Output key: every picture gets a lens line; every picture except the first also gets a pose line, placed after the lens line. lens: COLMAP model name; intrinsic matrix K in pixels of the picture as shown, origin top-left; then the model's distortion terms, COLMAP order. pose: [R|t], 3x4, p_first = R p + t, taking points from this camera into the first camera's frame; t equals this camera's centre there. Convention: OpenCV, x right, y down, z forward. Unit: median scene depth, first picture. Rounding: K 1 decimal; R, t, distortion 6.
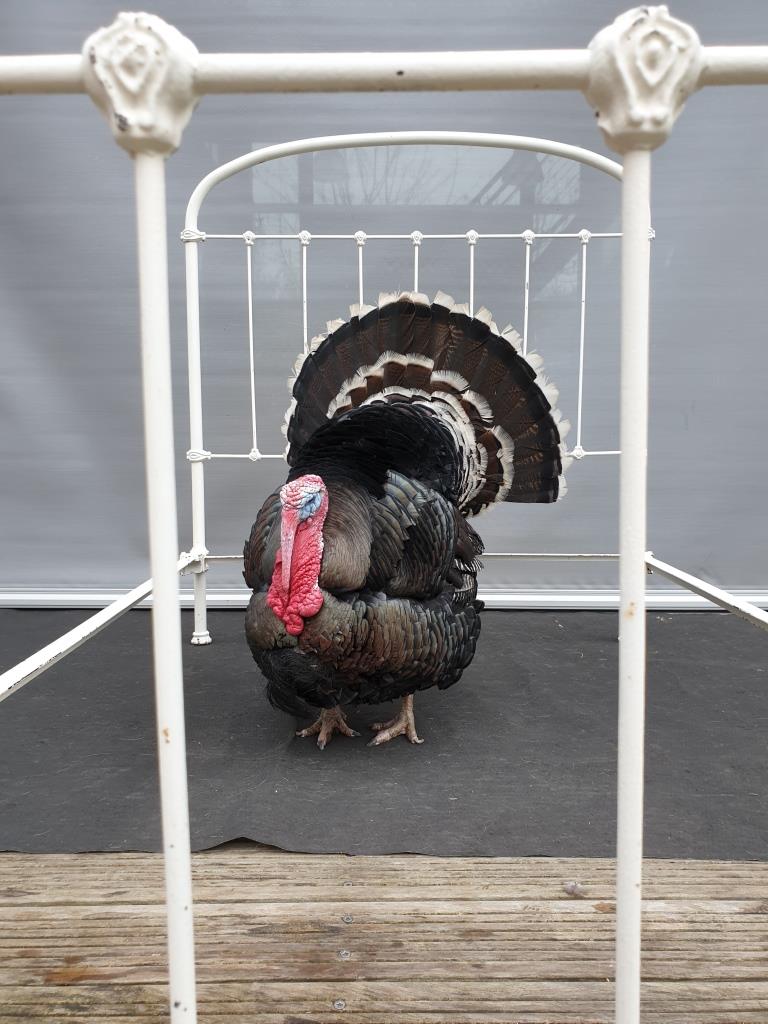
lens RADIAL K [[805.4, 0, 390.7], [0, 805.4, 516.3], [0, 0, 1]] dist [0.010979, 0.010722]
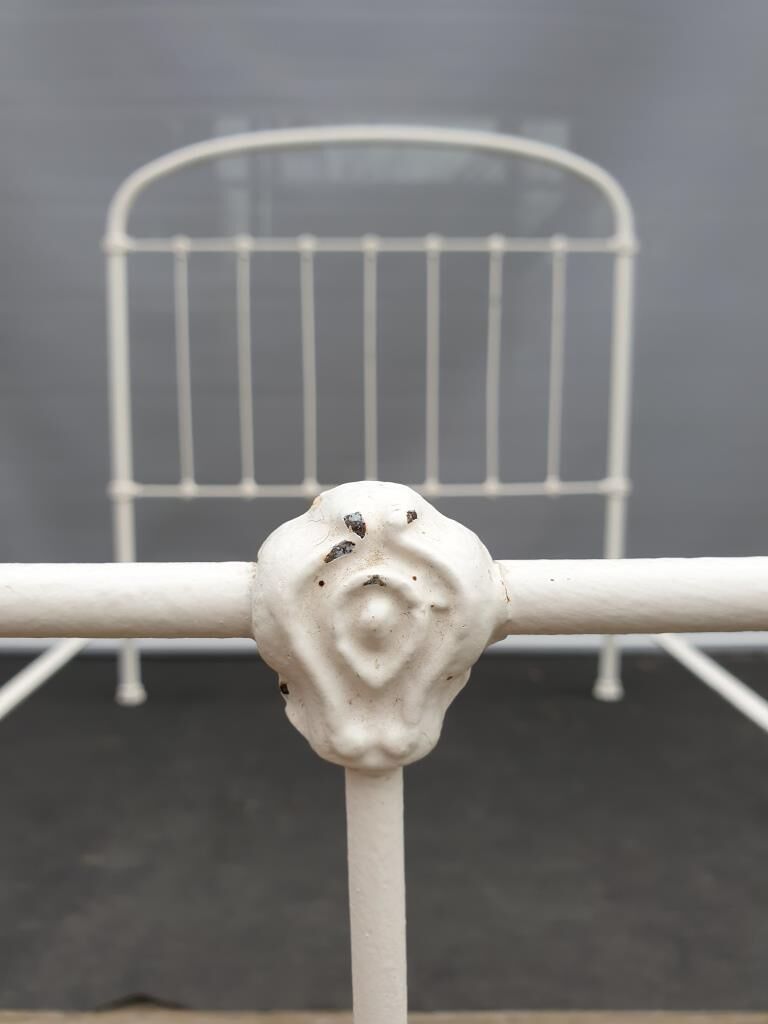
lens RADIAL K [[855.9, 0, 384.0], [0, 855.9, 512.0], [0, 0, 1]] dist [-0.051092, -0.000014]
pose [[0.999901, -0.006020, 0.012753, 0.072251], [0.005851, 0.999894, 0.013304, -0.142115], [-0.012832, -0.013228, 0.999830, 0.121397]]
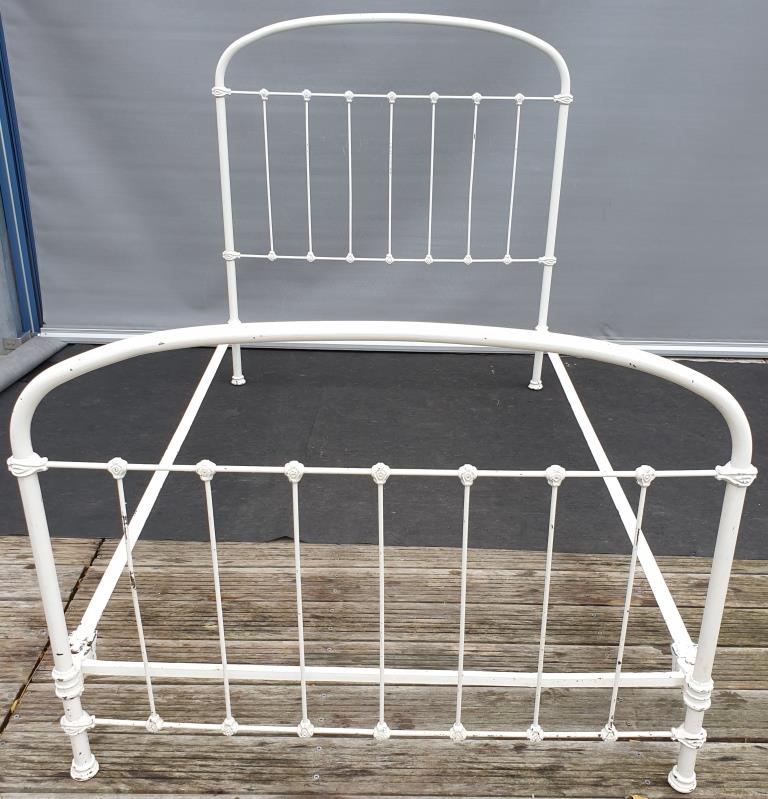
lens RADIAL K [[868.6, 0, 395.6], [0, 868.6, 400.0], [0, 0, 1]] dist [0.183907, -0.568094]
pose [[0.999832, 0.017970, 0.003708, 0.089250], [-0.018228, 0.949570, 0.313025, -0.694442], [0.002104, -0.313040, 0.949737, -1.097824]]
